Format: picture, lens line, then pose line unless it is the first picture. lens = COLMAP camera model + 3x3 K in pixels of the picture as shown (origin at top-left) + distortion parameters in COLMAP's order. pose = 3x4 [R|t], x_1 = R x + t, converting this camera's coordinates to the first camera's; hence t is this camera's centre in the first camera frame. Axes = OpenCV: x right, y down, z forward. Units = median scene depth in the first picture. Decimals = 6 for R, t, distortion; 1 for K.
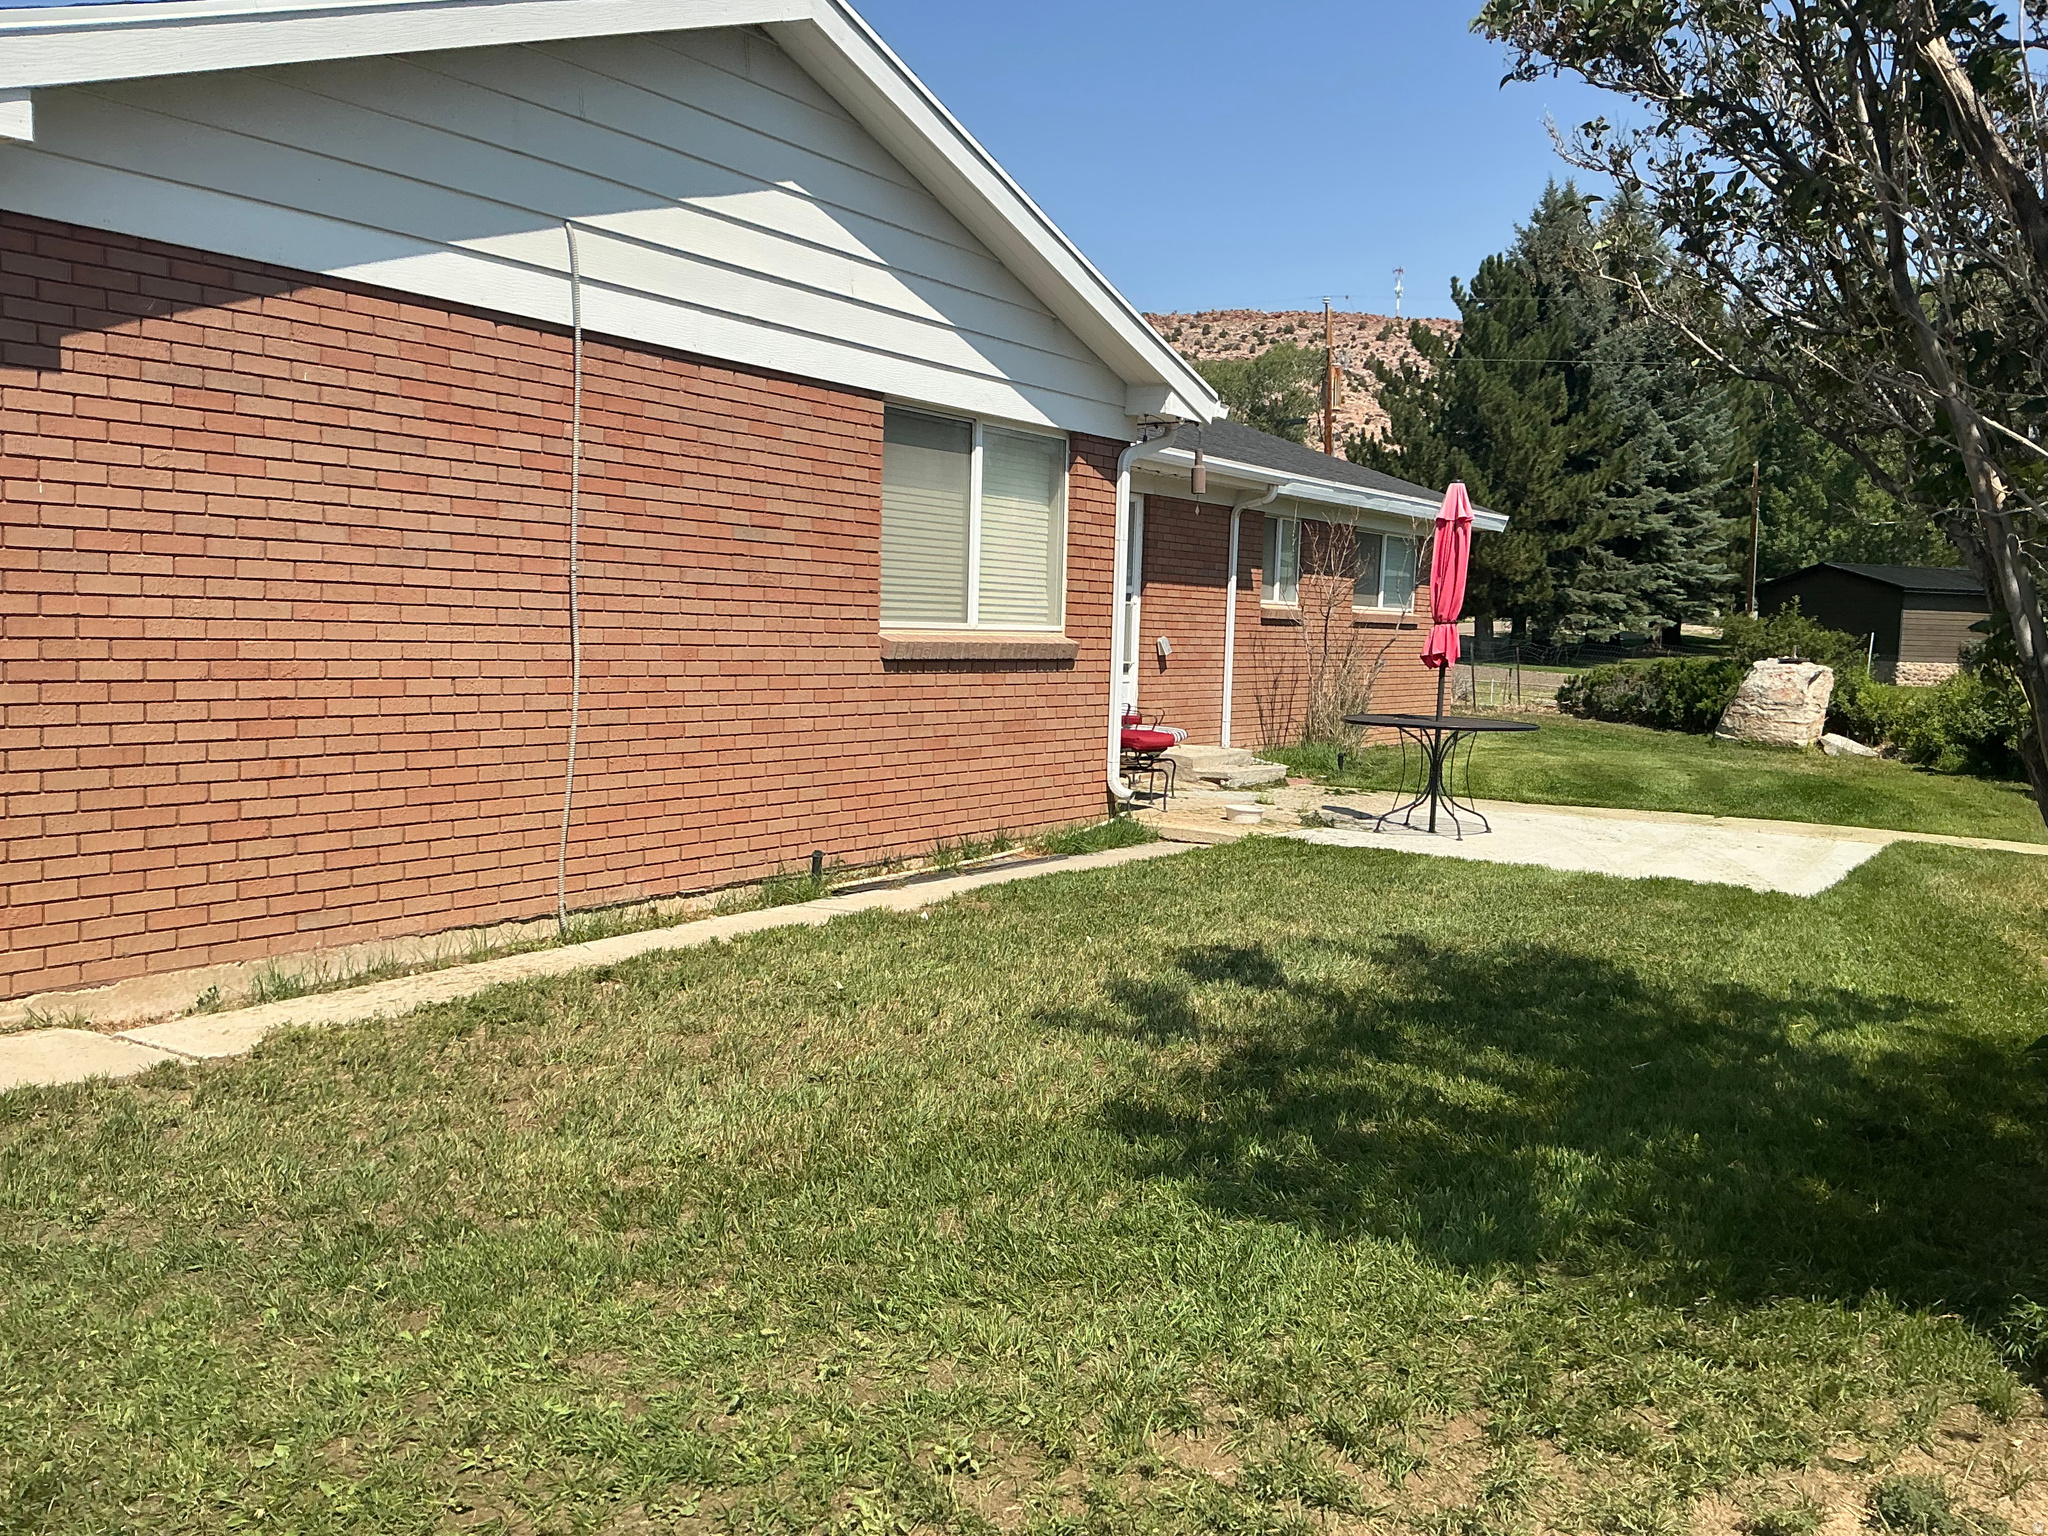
lens RADIAL K [[1723.6, 0, 1023.2], [0, 1723.6, 776.4], [0, 0, 1]] dist [0.153561, -0.318022]
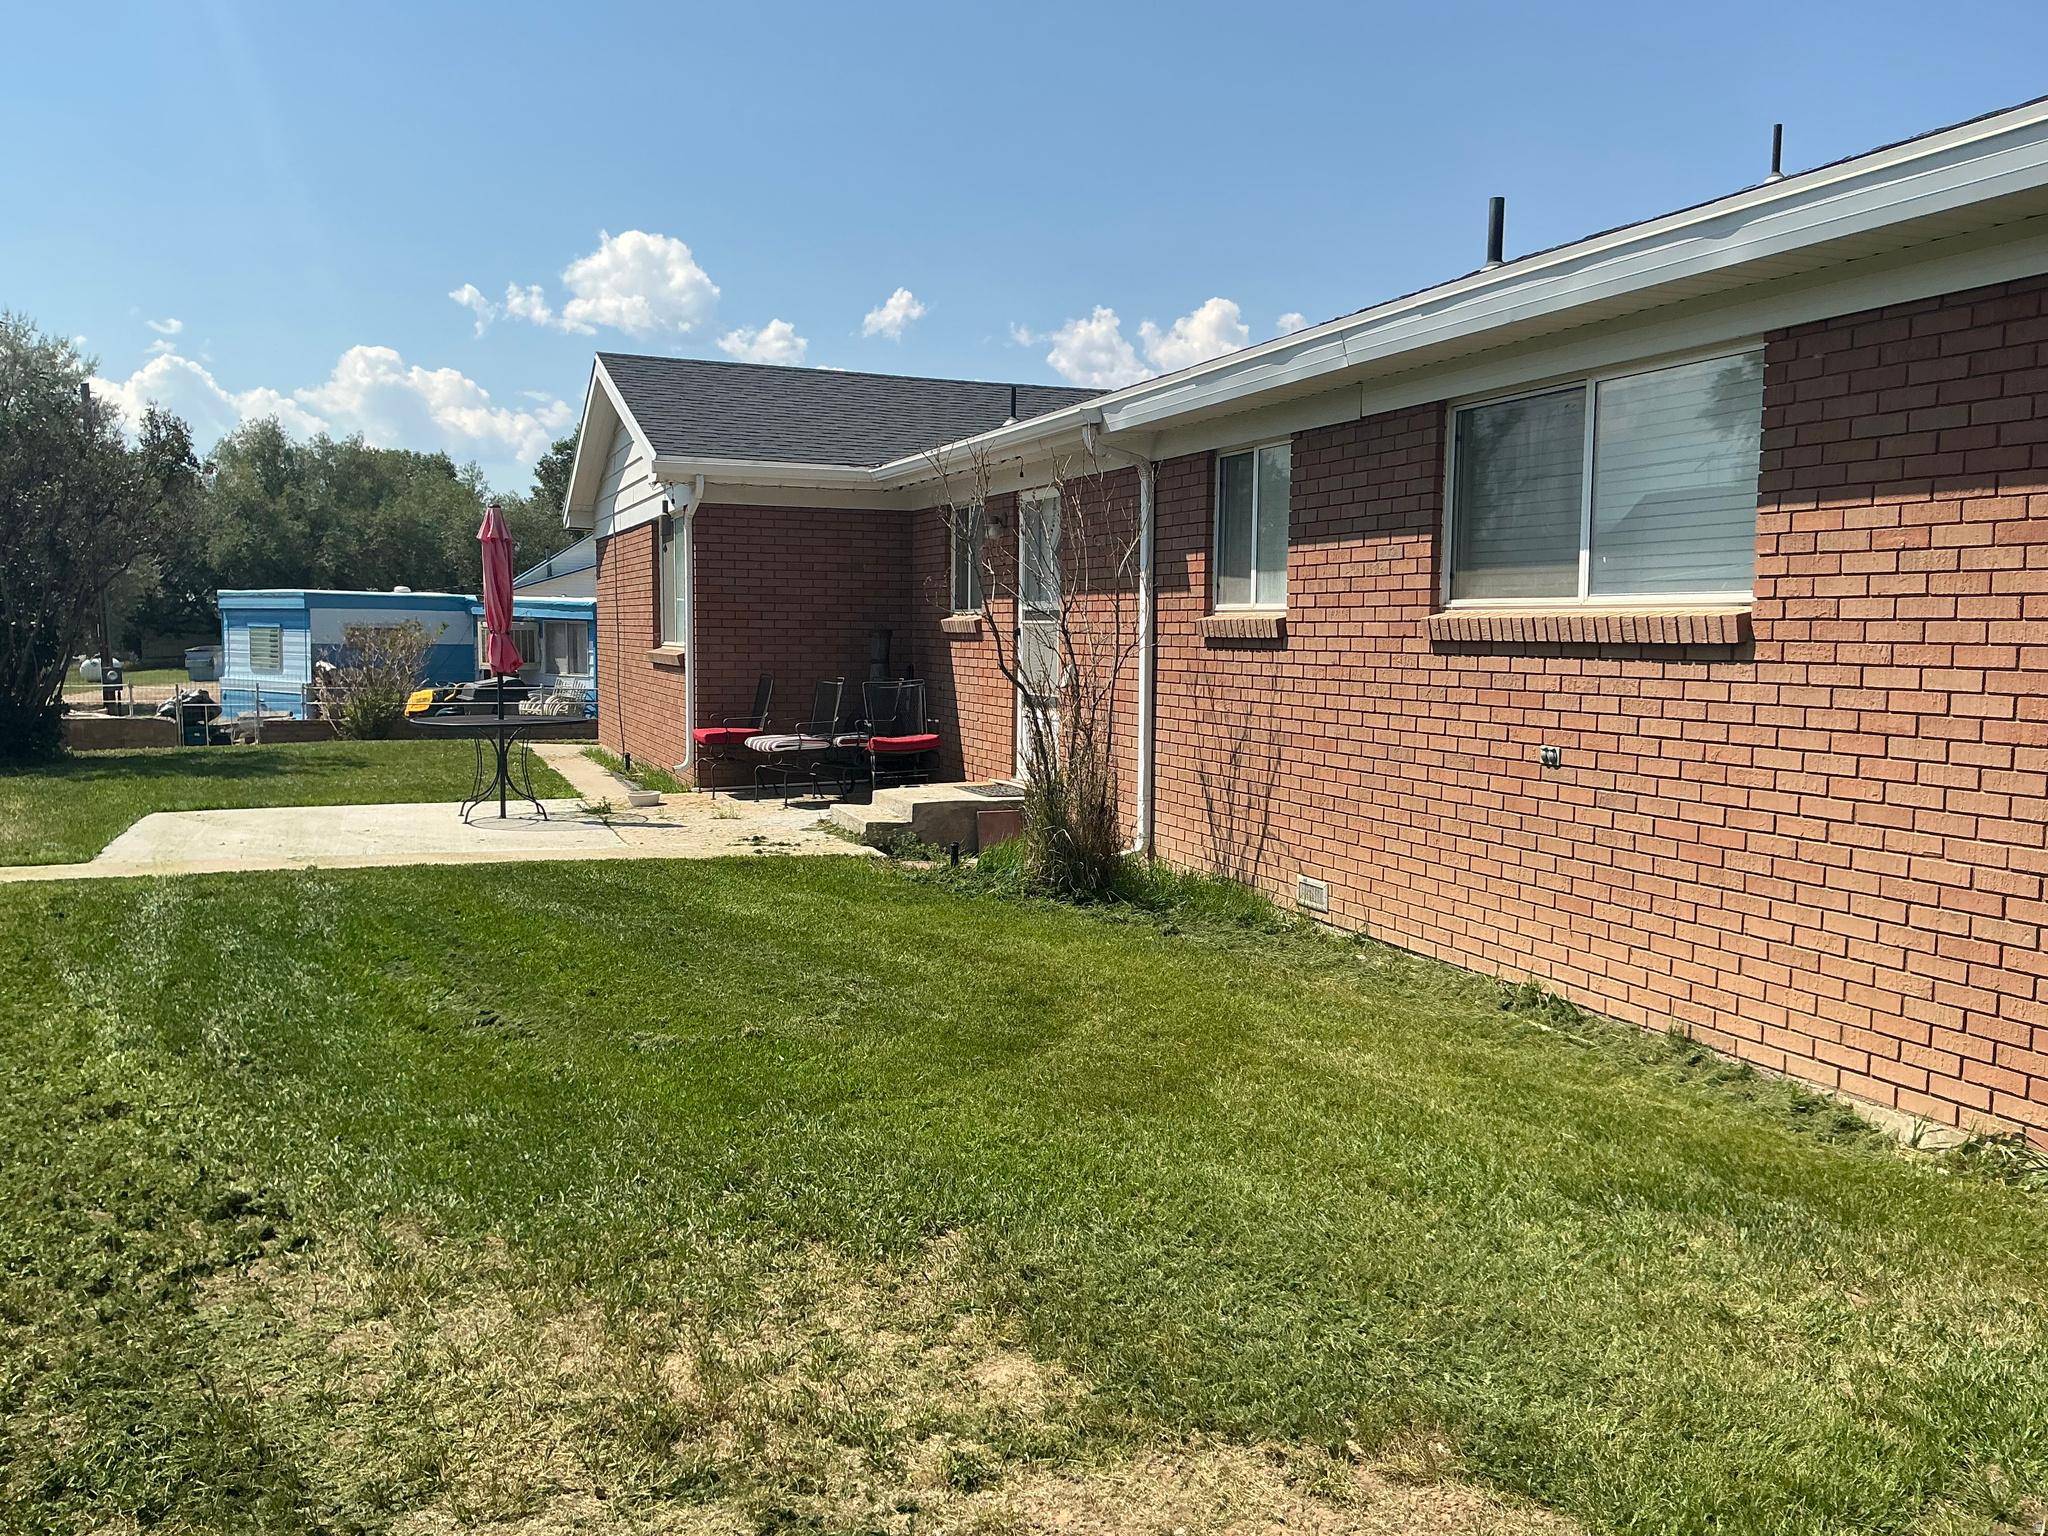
lens RADIAL K [[1723.6, 0, 1023.2], [0, 1723.6, 776.4], [0, 0, 1]] dist [0.153561, -0.318022]
pose [[-0.589312, 0.034066, -0.807187, 0.621753], [-0.098259, 0.988672, 0.113462, -0.102522], [0.801908, 0.146178, -0.579288, 1.261634]]
